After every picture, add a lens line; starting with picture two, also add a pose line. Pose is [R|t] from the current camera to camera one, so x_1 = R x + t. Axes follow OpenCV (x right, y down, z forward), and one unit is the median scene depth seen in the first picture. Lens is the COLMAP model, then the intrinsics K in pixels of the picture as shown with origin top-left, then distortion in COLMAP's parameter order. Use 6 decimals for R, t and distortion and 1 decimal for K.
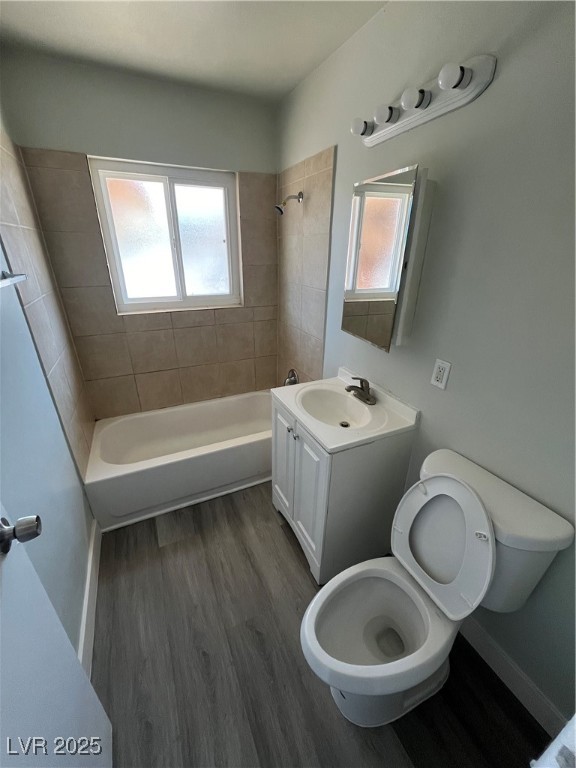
lens RADIAL K [[309.5, 0, 286.2], [0, 309.5, 382.7], [0, 0, 1]] dist [-0.001391, -0.000602]
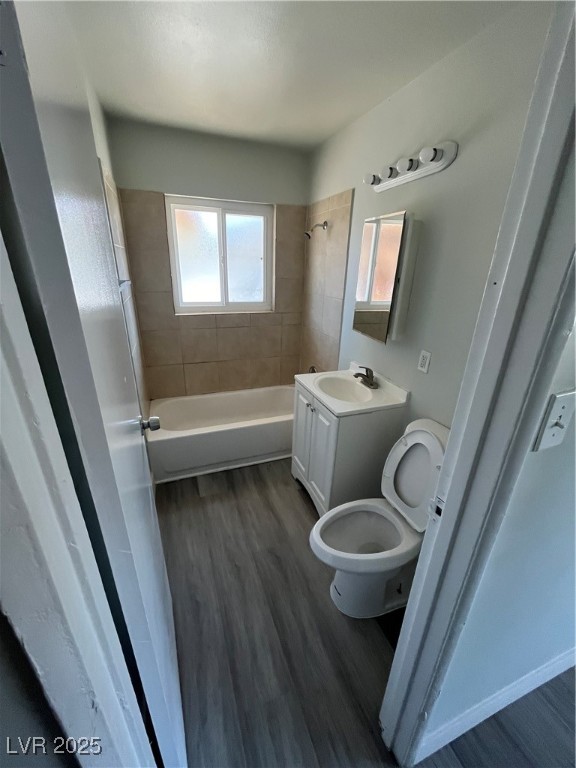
lens RADIAL K [[309.5, 0, 286.2], [0, 309.5, 382.7], [0, 0, 1]] dist [-0.001391, -0.000602]
pose [[0.996635, 0.043920, -0.069203, 0.003949], [-0.046808, 0.998075, -0.040674, 0.099767], [0.067283, 0.043777, 0.996773, -0.246413]]
